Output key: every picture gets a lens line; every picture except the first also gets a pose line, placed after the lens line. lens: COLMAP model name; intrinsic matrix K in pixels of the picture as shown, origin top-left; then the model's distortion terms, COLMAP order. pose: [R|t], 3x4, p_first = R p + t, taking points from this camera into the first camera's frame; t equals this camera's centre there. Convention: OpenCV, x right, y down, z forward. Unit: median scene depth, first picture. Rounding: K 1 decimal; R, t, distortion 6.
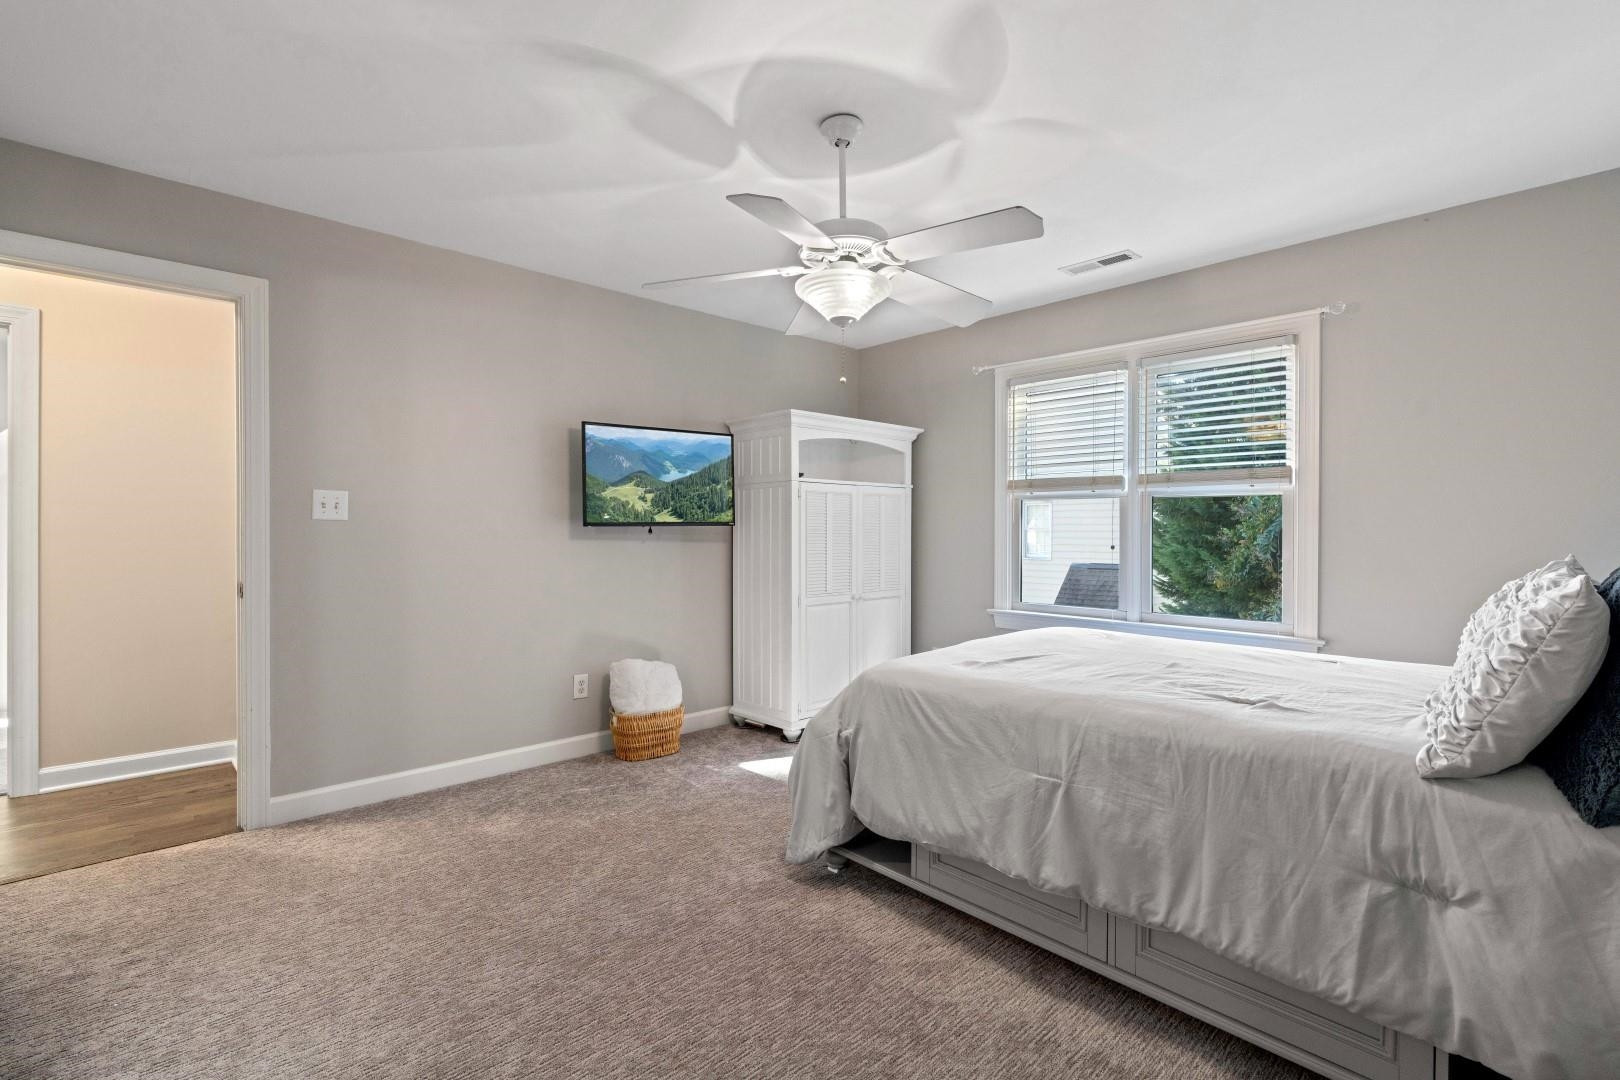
lens RADIAL K [[732.5, 0, 810.0], [0, 732.5, 540.0], [0, 0, 1]] dist [-0.002036, -0.000156]
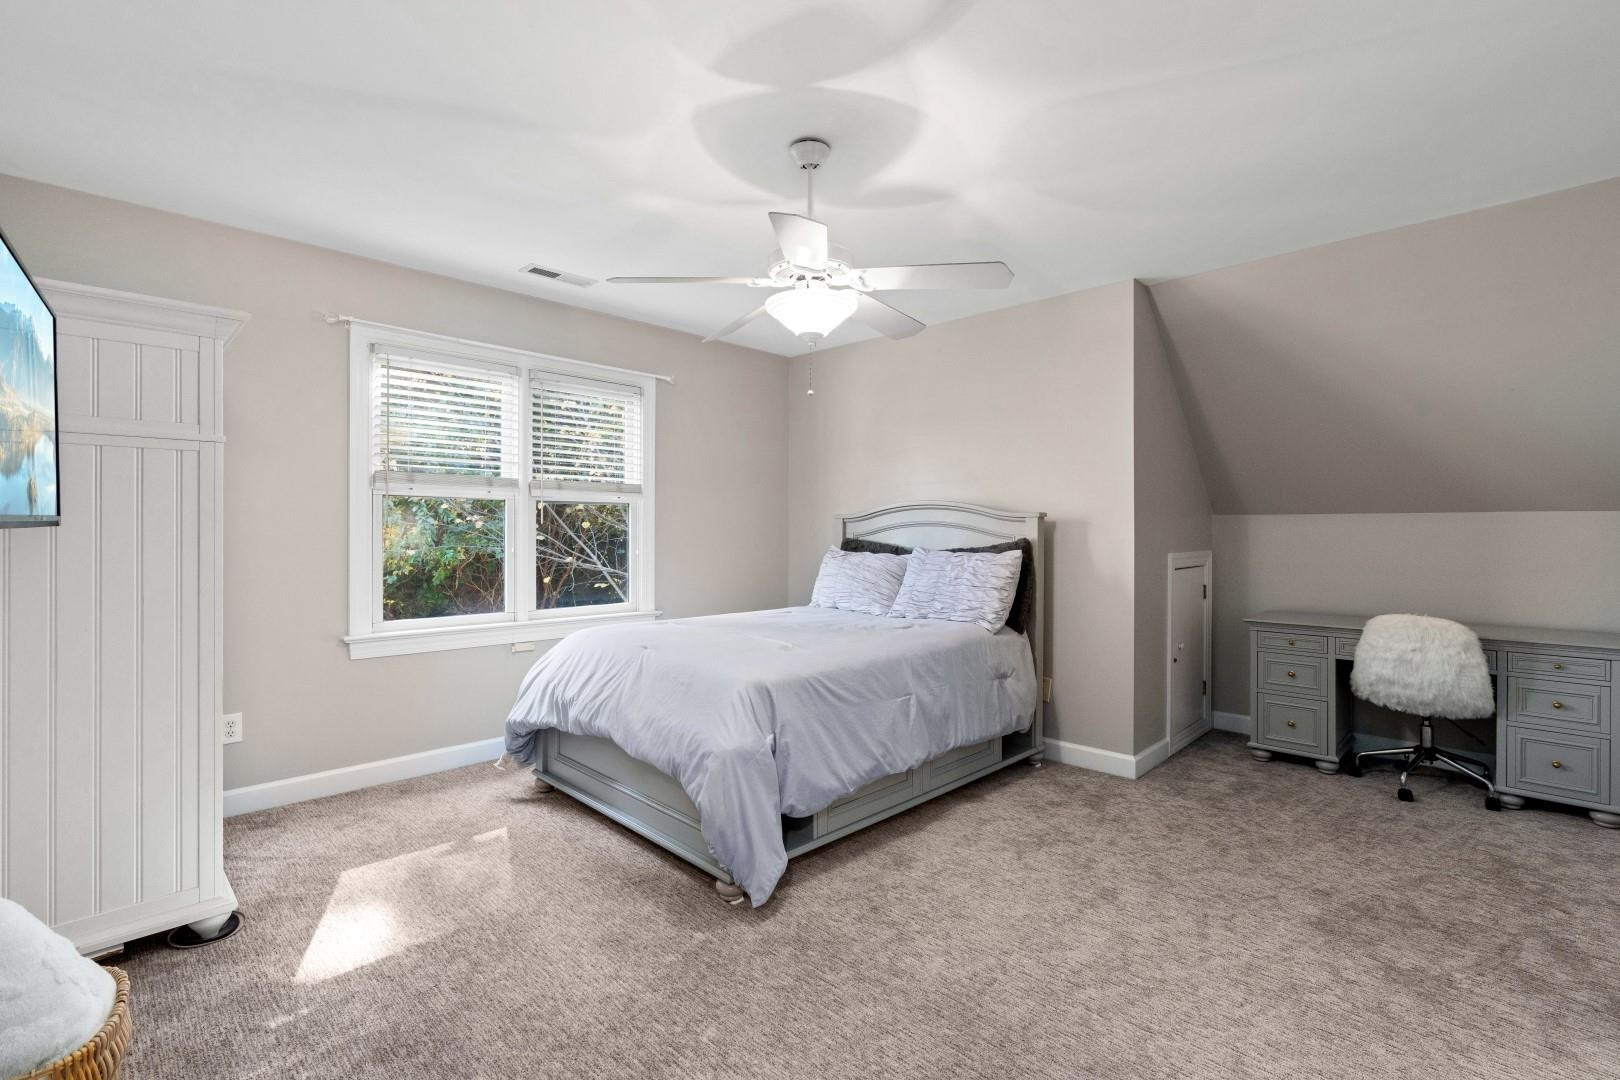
lens RADIAL K [[732.6, 0, 811.9], [0, 732.6, 533.2], [0, 0, 1]] dist [-0.003958, -0.000166]
pose [[-0.034692, -0.006190, 0.999379, -0.942156], [0.008652, 0.999941, 0.006494, -0.024493], [-0.999361, 0.008872, -0.034636, 0.975671]]
